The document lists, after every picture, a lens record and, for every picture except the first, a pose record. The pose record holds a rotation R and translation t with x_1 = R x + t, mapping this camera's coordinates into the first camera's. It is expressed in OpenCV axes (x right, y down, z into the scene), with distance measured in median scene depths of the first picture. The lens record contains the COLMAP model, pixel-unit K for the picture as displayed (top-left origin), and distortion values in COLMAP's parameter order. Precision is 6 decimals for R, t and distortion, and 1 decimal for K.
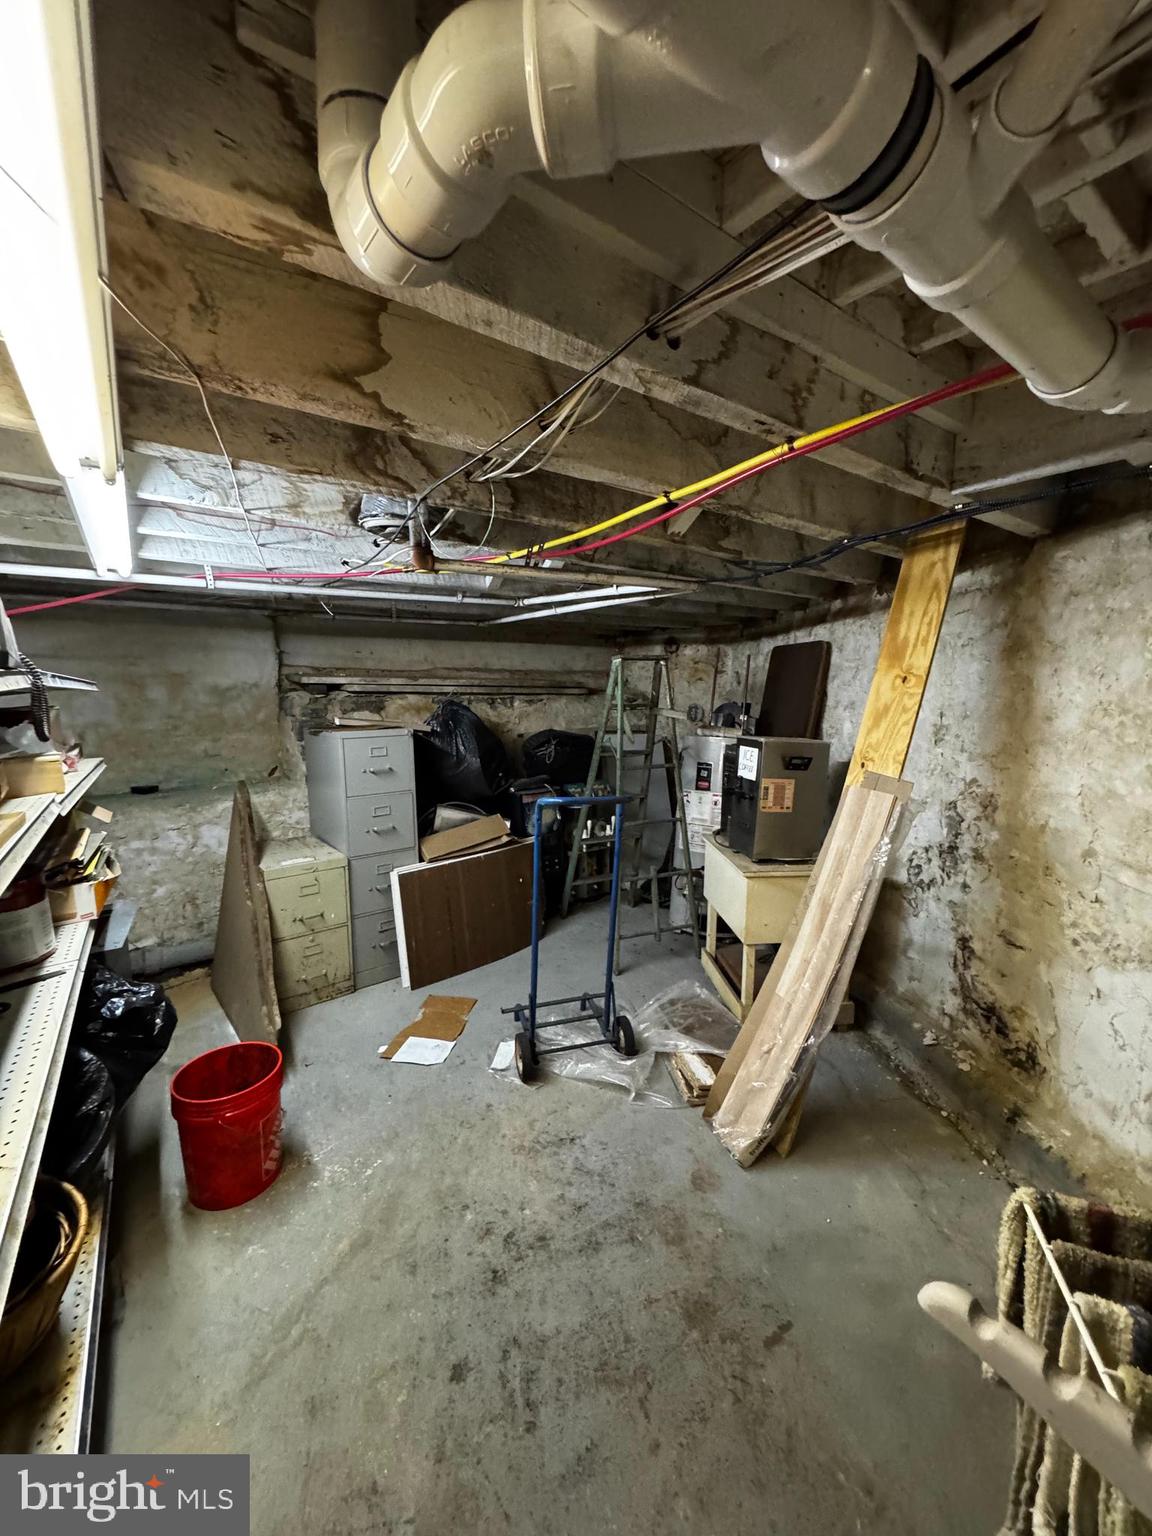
lens RADIAL K [[614.8, 0, 578.5], [0, 614.8, 768.4], [0, 0, 1]] dist [-0.001293, 0.000067]
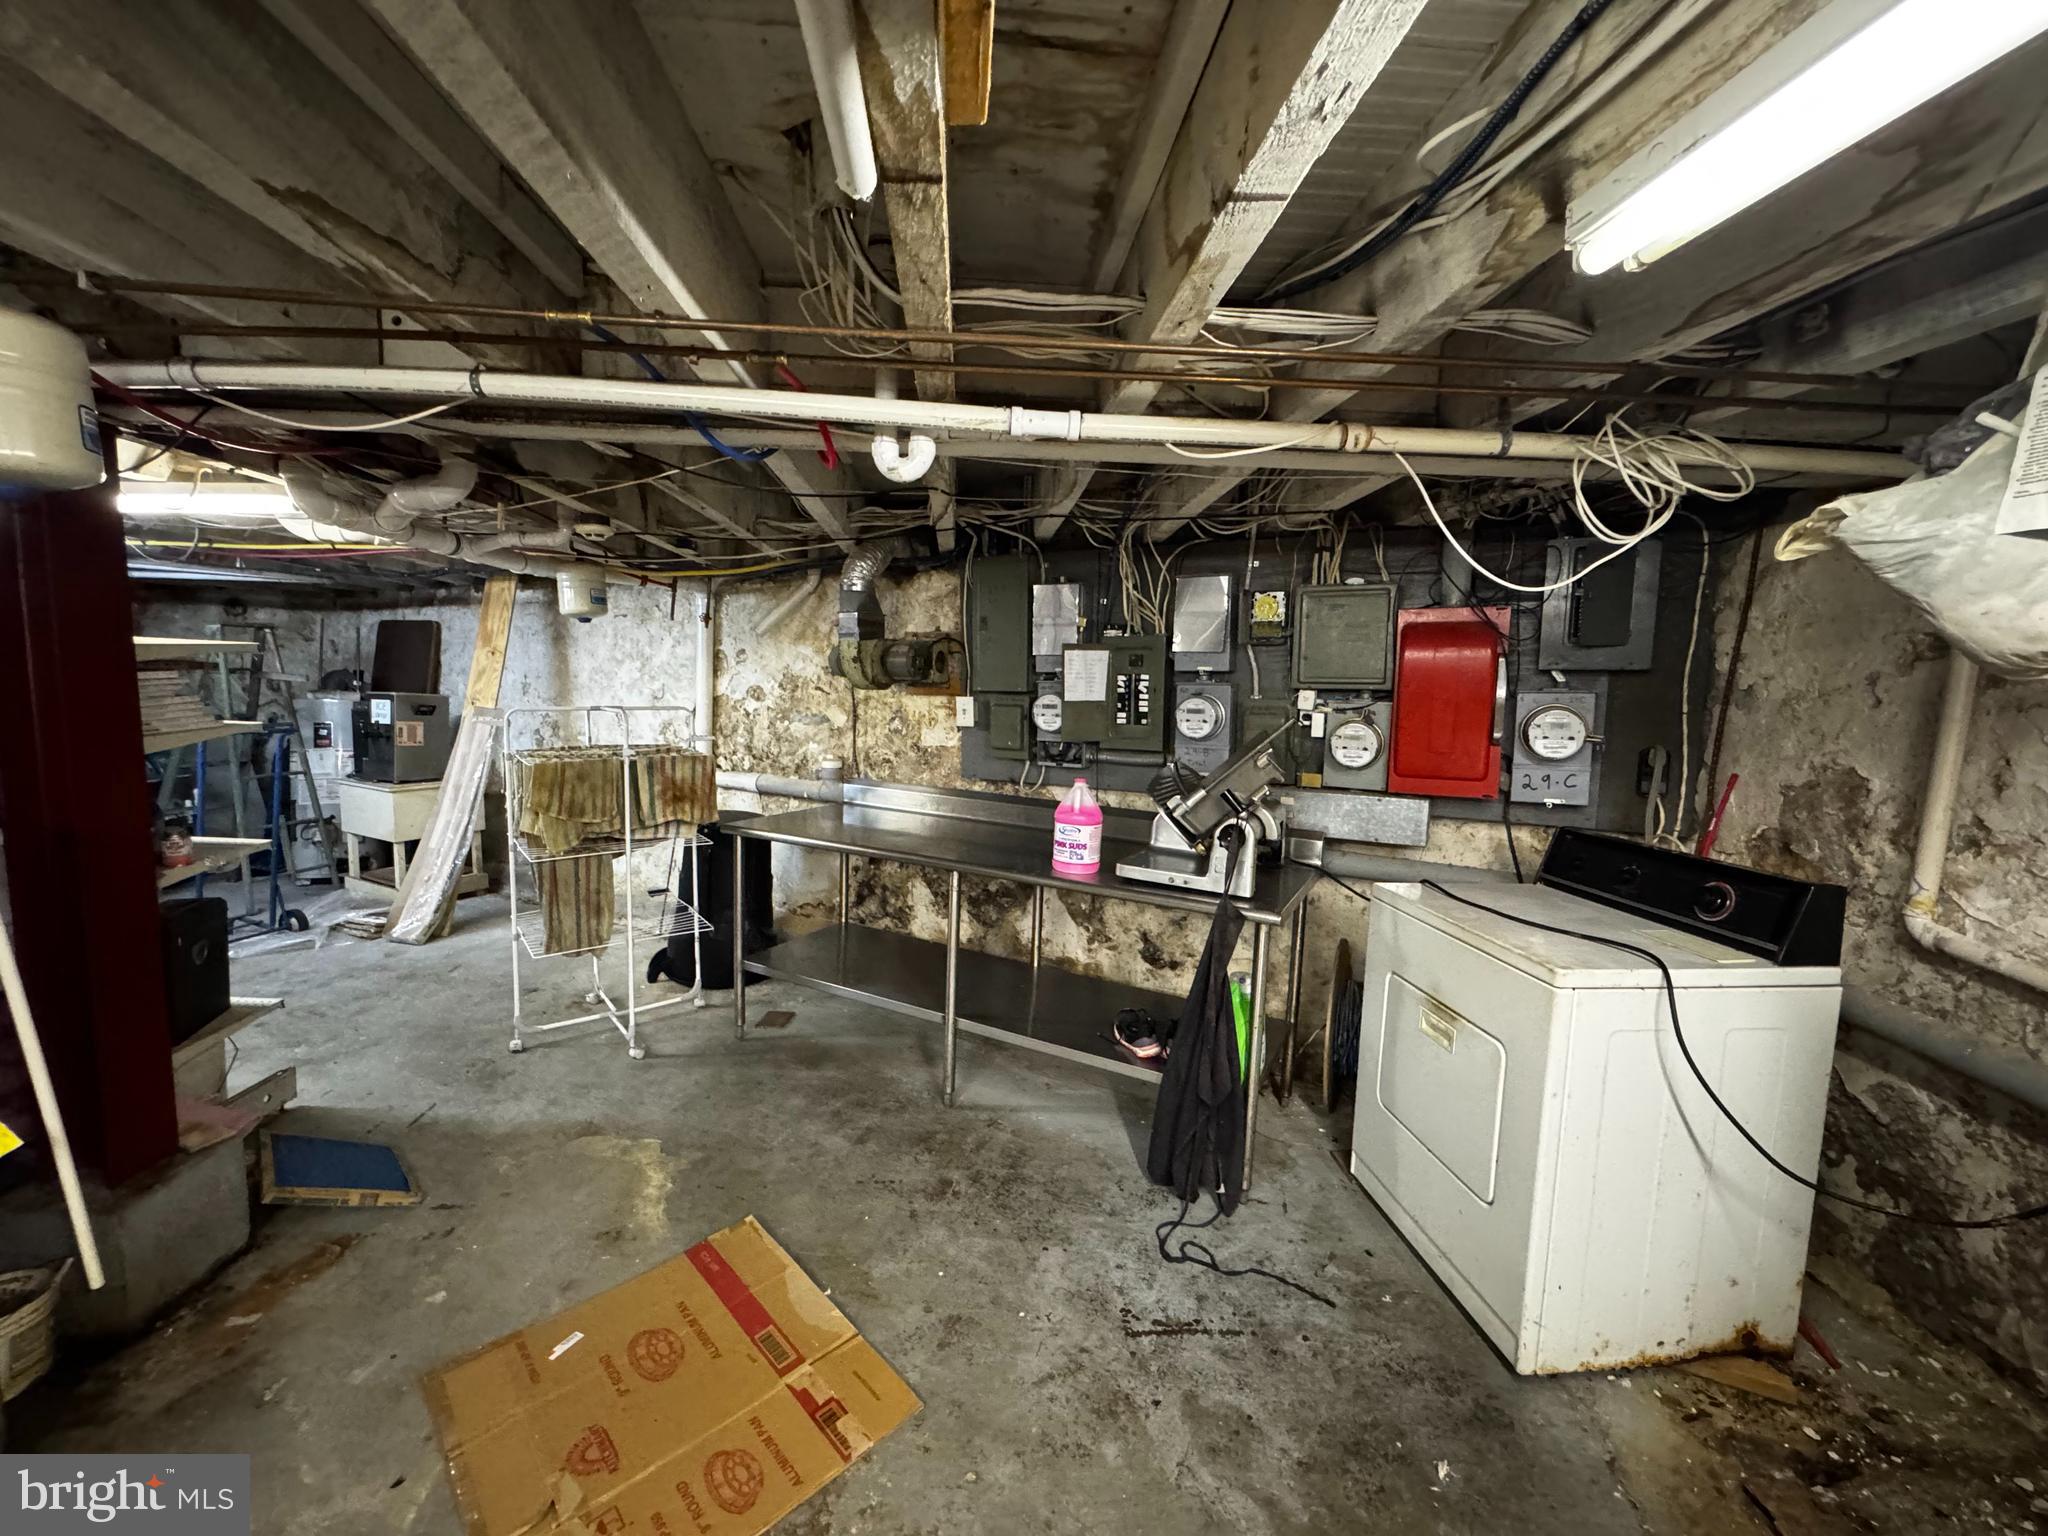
lens RADIAL K [[819.7, 0, 1023.8], [0, 819.7, 764.4], [0, 0, 1]] dist [-0.001293, 0.000067]
pose [[0.533732, -0.076015, 0.842230, -0.461726], [0.088023, 0.995536, 0.034071, 0.158771], [-0.841060, 0.055951, 0.538040, -1.067979]]
